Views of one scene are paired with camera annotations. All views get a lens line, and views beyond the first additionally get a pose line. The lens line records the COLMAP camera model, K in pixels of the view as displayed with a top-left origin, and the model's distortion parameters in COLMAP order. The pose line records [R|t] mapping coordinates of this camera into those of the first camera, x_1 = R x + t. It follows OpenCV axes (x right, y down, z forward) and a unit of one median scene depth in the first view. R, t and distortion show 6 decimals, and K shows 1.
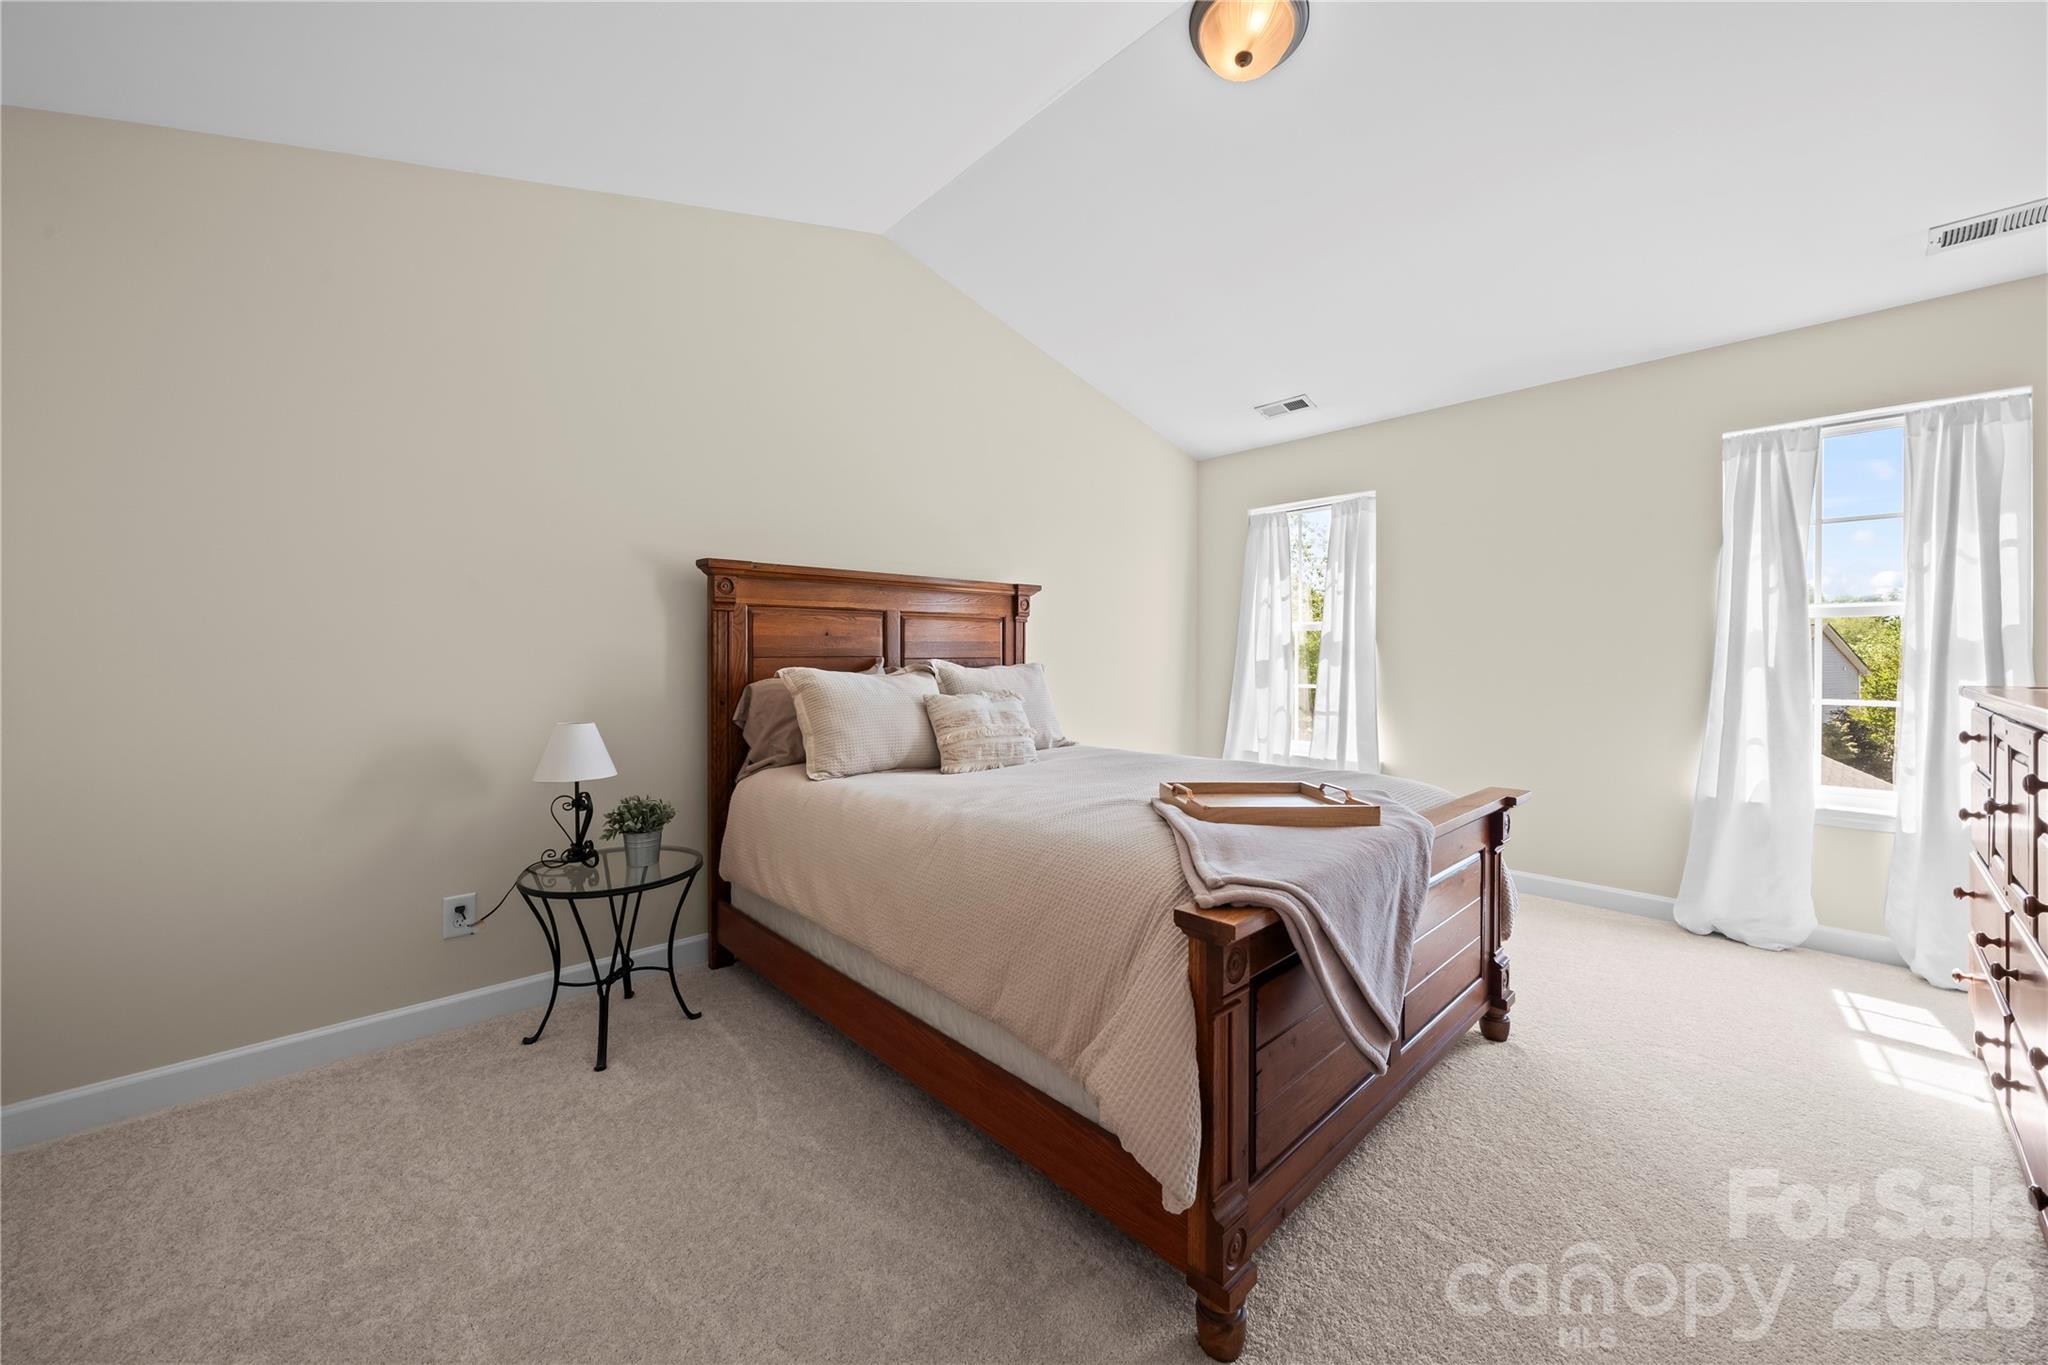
lens RADIAL K [[738.0, 0, 1006.8], [0, 738.0, 669.8], [0, 0, 1]] dist [-0.002677, -0.000069]
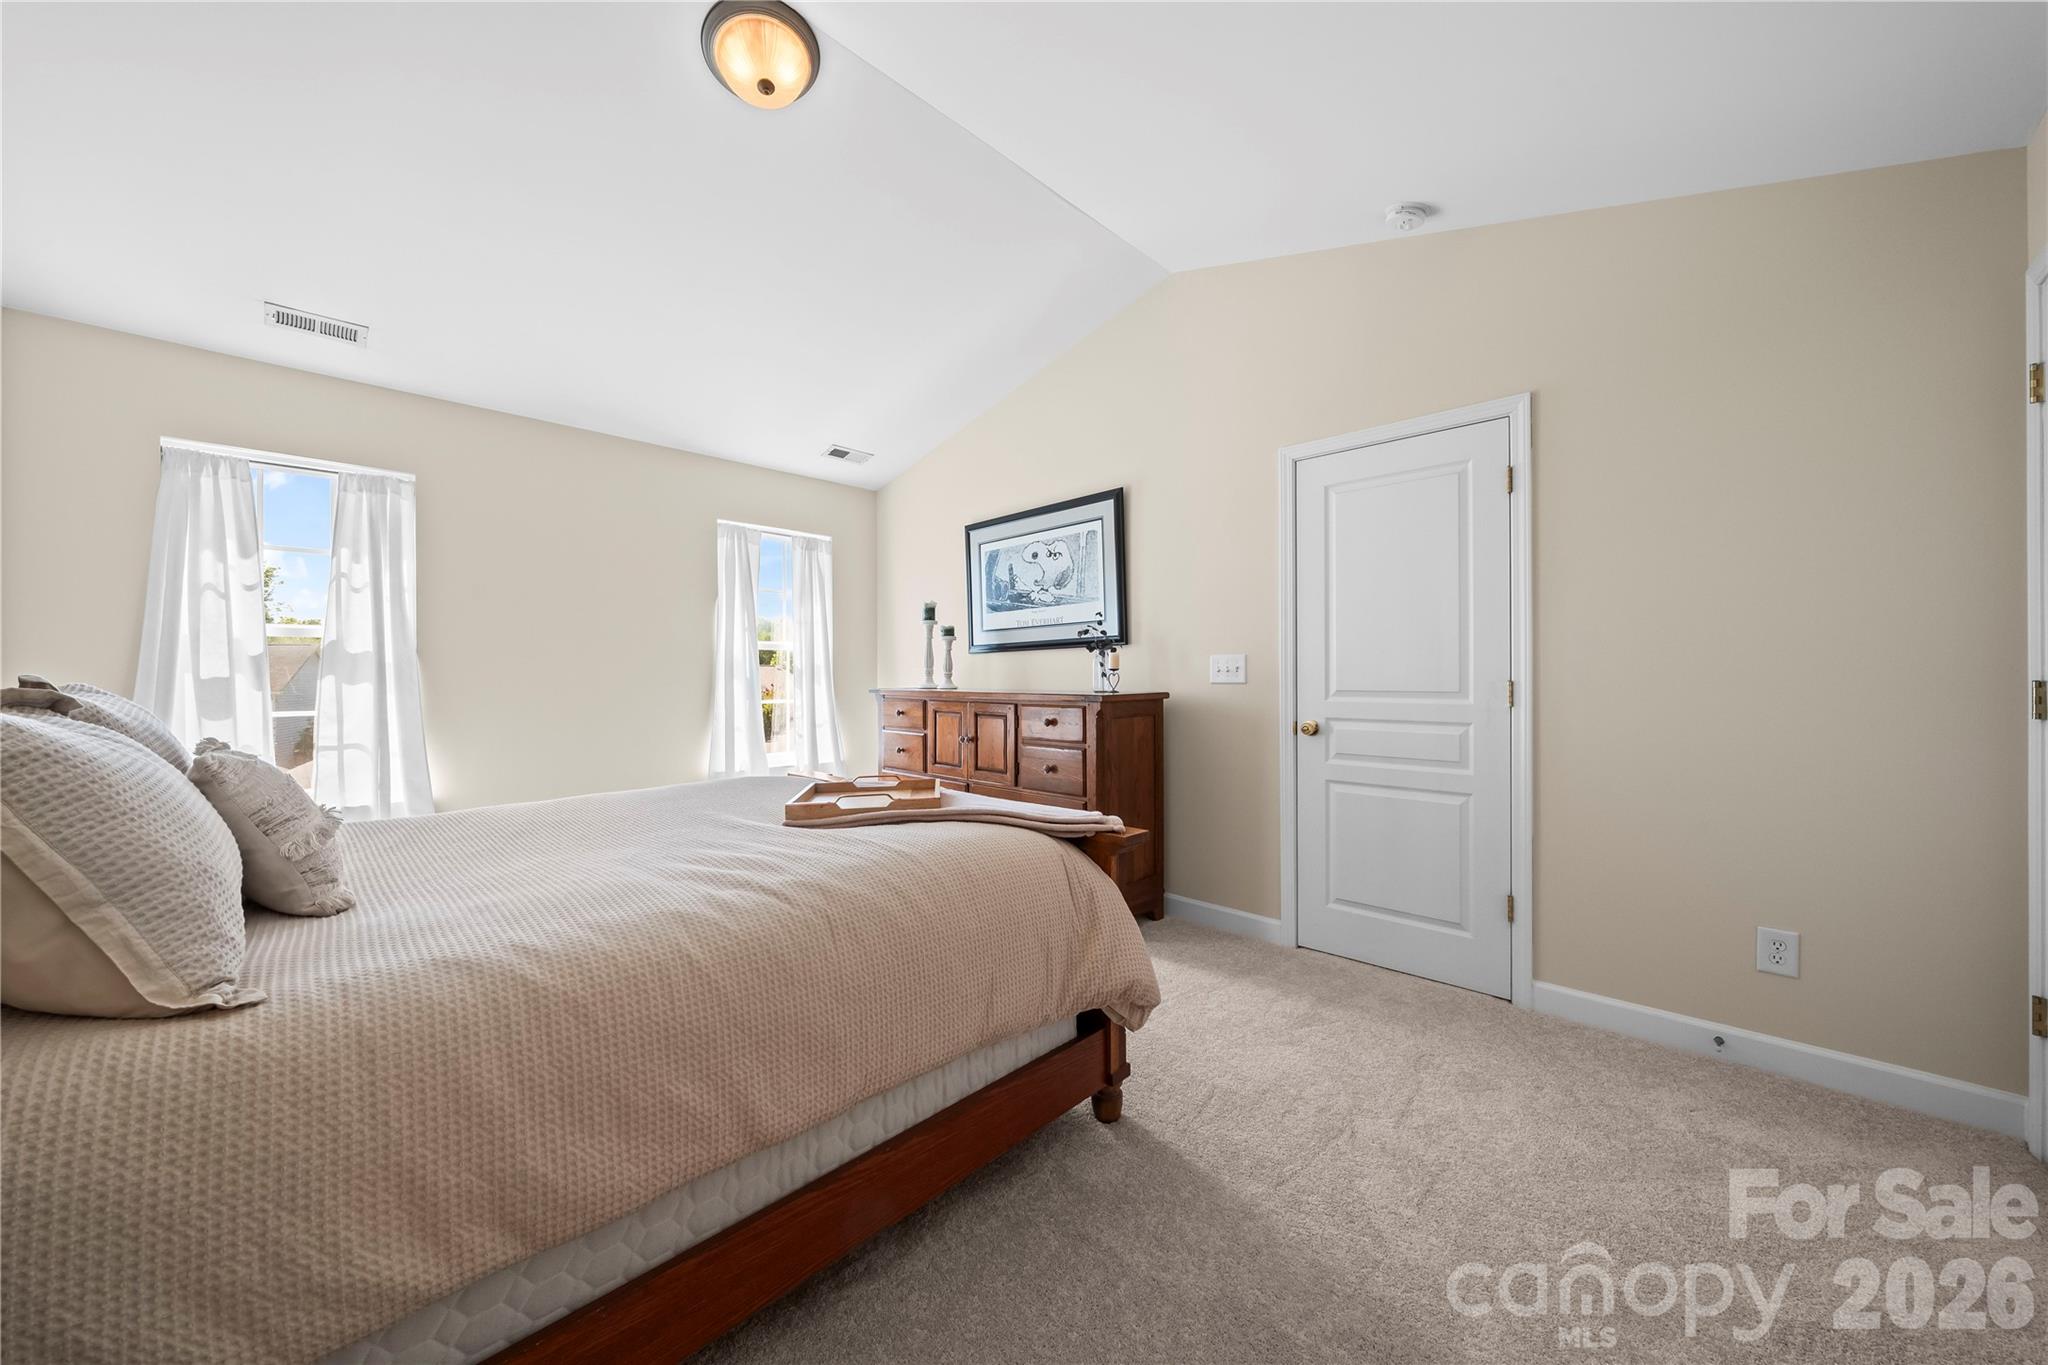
lens RADIAL K [[738.0, 0, 1006.8], [0, 738.0, 669.8], [0, 0, 1]] dist [-0.002677, -0.000069]
pose [[-0.027342, 0.012293, 0.999551, -0.351653], [0.016893, 0.999787, -0.011834, -0.000377], [-0.999483, 0.016562, -0.027544, 0.350636]]
